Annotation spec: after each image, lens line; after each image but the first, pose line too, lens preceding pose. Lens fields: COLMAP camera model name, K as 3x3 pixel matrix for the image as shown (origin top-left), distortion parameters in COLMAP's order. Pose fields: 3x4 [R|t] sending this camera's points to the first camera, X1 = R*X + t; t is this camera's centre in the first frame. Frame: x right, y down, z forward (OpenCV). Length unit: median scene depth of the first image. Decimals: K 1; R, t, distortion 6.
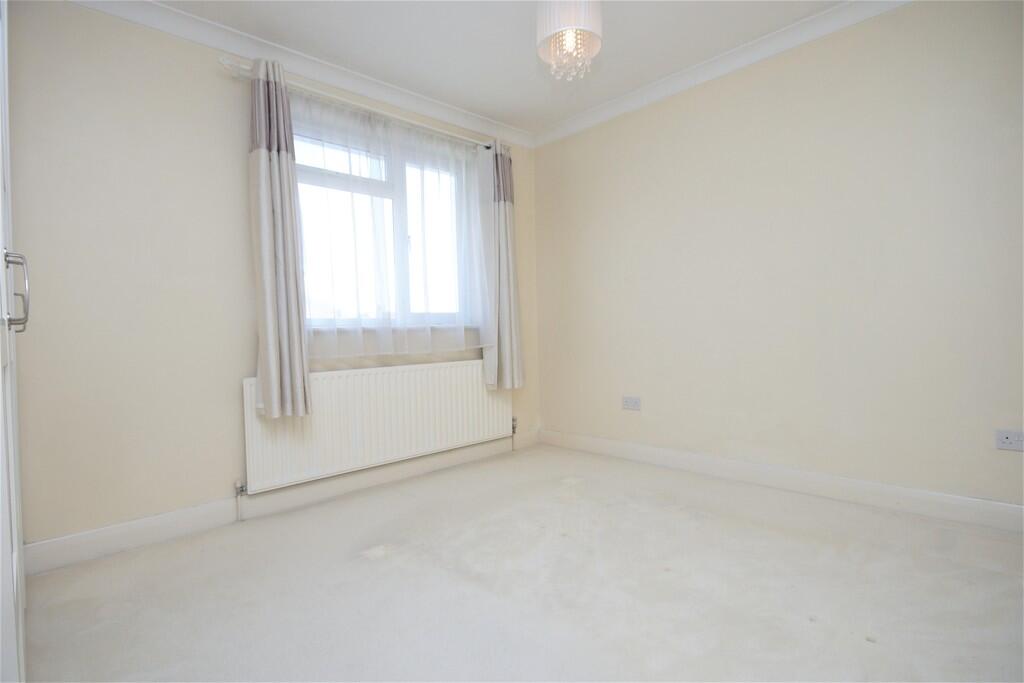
lens RADIAL K [[513.7, 0, 512.0], [0, 513.7, 341.5], [0, 0, 1]] dist [0.000907, -0.000076]
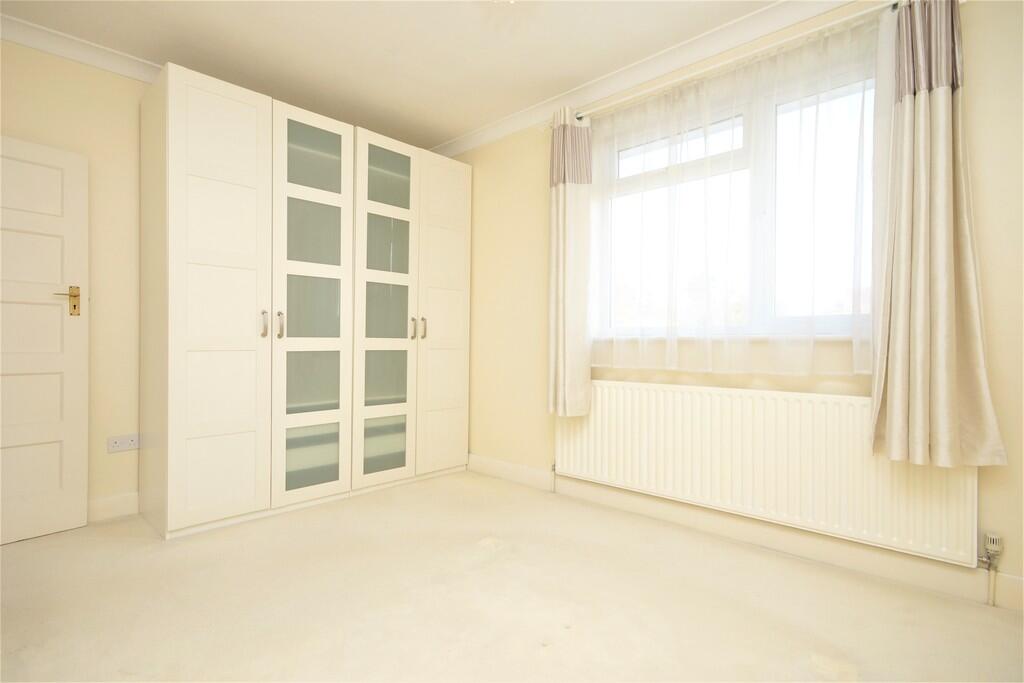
lens RADIAL K [[513.7, 0, 512.0], [0, 513.7, 341.5], [0, 0, 1]] dist [0.000907, -0.000076]
pose [[0.046288, 0.016029, -0.998800, 0.555580], [-0.036096, 0.999245, 0.014364, -0.021718], [0.998276, 0.035388, 0.046832, 0.672843]]
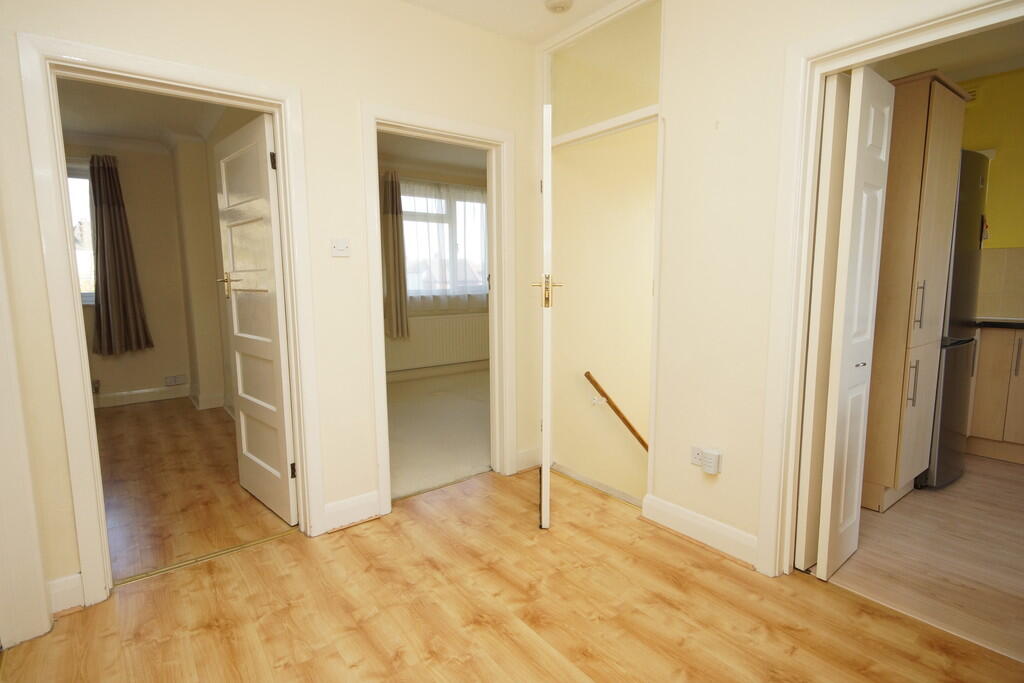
lens RADIAL K [[513.7, 0, 512.0], [0, 513.7, 341.5], [0, 0, 1]] dist [0.000907, -0.000076]
pose [[0.994799, 0.051962, -0.087612, 0.183353], [-0.037959, 0.987259, 0.154529, -0.157930], [0.094525, -0.150400, 0.984096, -0.889898]]
